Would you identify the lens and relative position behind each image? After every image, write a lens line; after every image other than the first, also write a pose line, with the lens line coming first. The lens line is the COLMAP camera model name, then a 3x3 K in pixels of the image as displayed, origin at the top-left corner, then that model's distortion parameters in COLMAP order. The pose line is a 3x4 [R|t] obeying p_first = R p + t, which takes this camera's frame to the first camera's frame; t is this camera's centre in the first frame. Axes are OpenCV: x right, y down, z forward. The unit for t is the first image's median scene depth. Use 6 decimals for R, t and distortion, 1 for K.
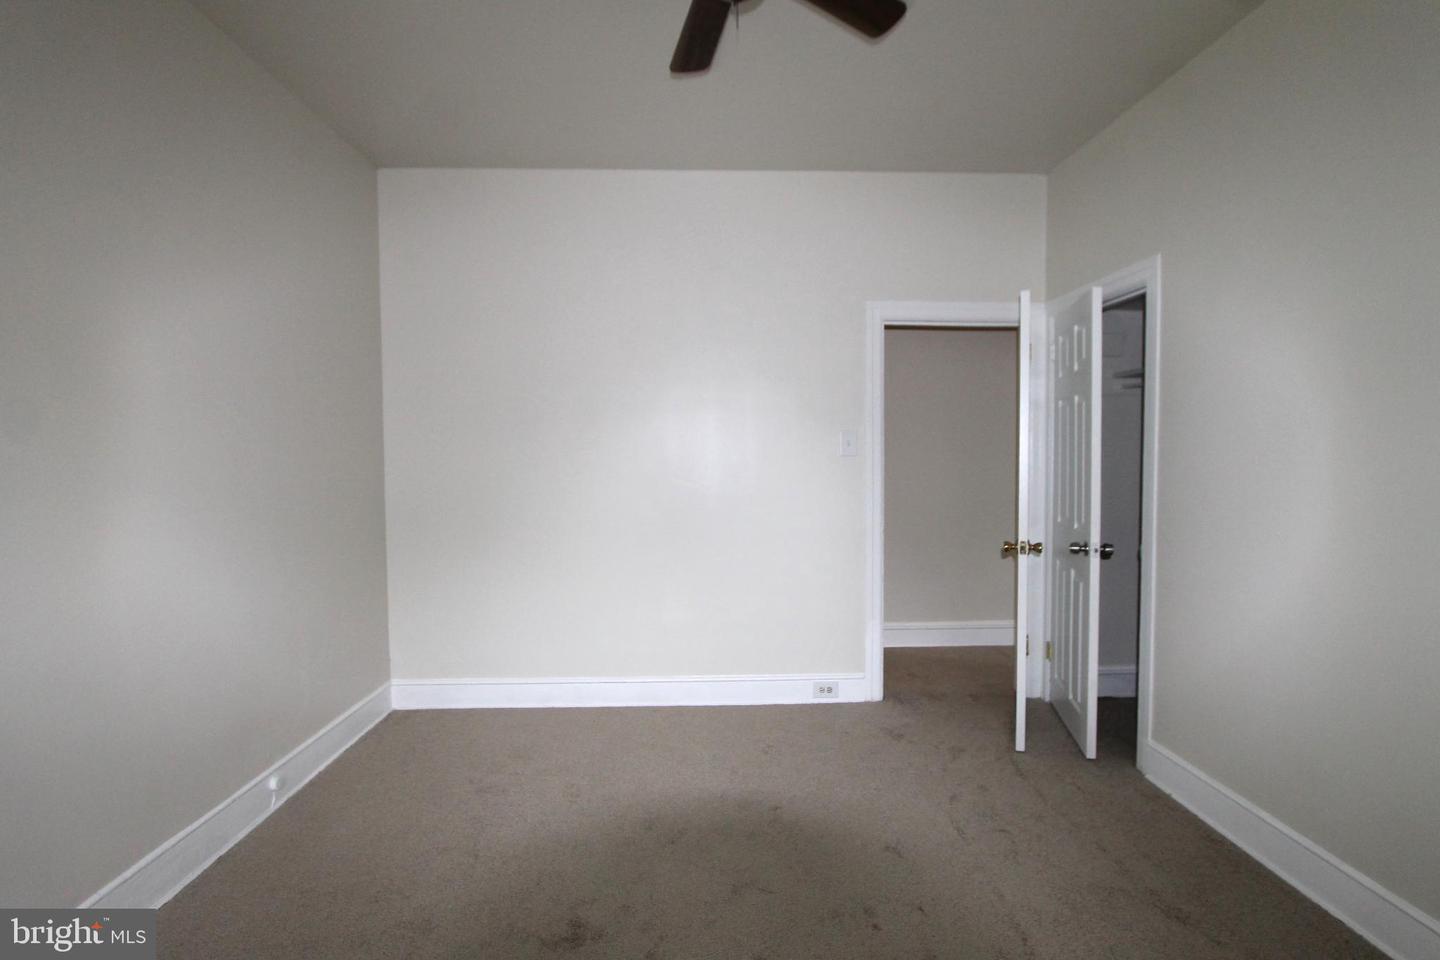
lens RADIAL K [[706.1, 0, 720.0], [0, 706.1, 480.0], [0, 0, 1]] dist [-0.005089, 0.000199]
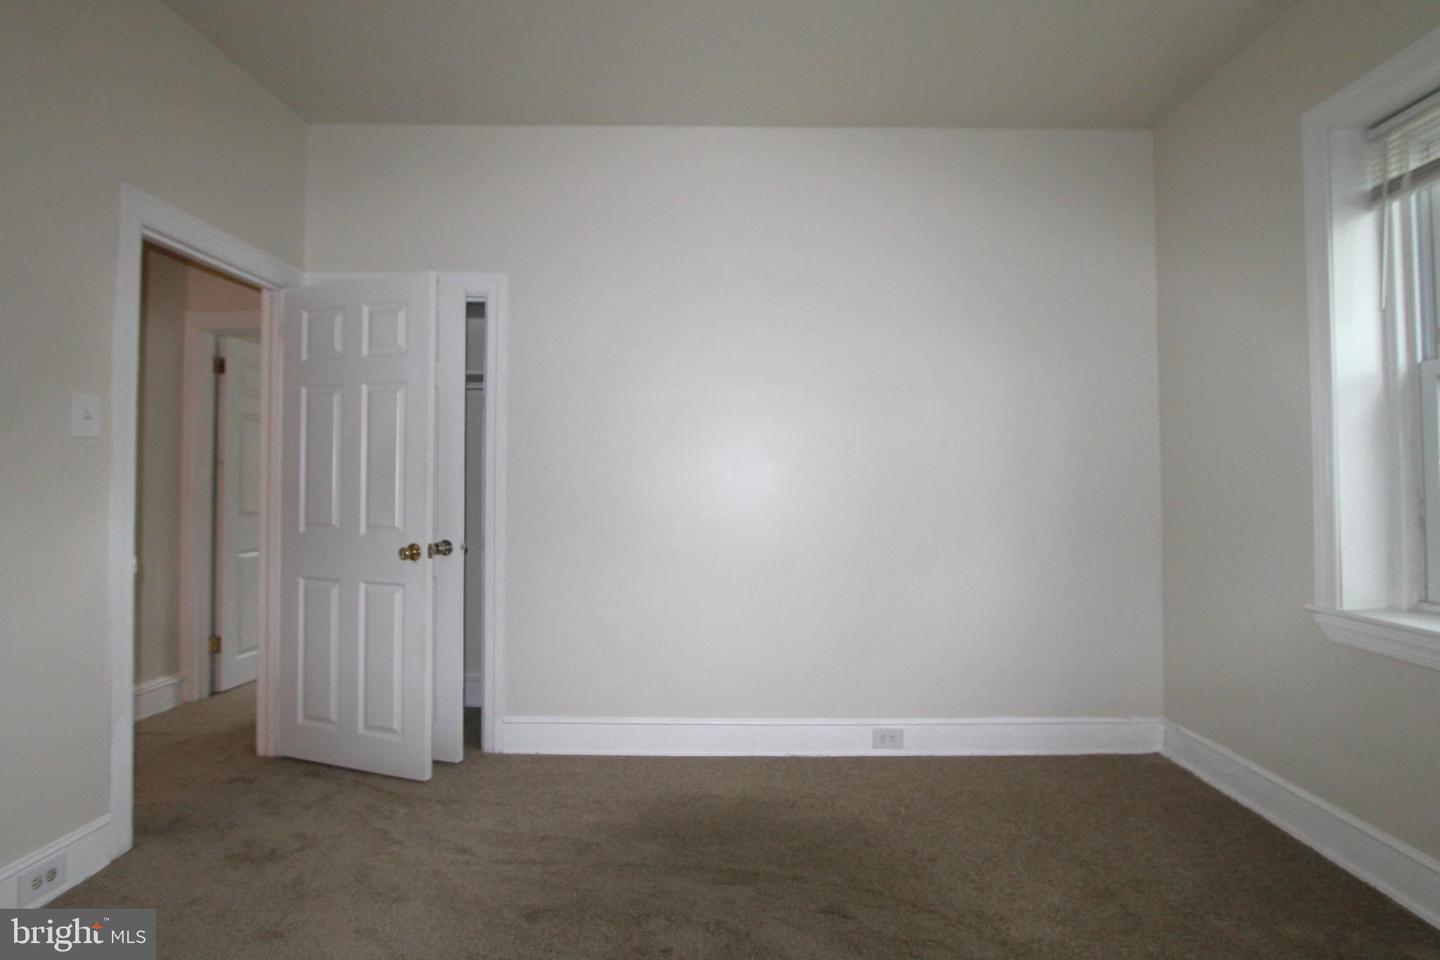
lens RADIAL K [[706.1, 0, 720.0], [0, 706.1, 480.0], [0, 0, 1]] dist [-0.005089, 0.000199]
pose [[0.051510, 0.007776, 0.998642, -0.352101], [0.034991, 0.999342, -0.009587, 0.022711], [-0.998059, 0.035437, 0.051204, 0.461906]]
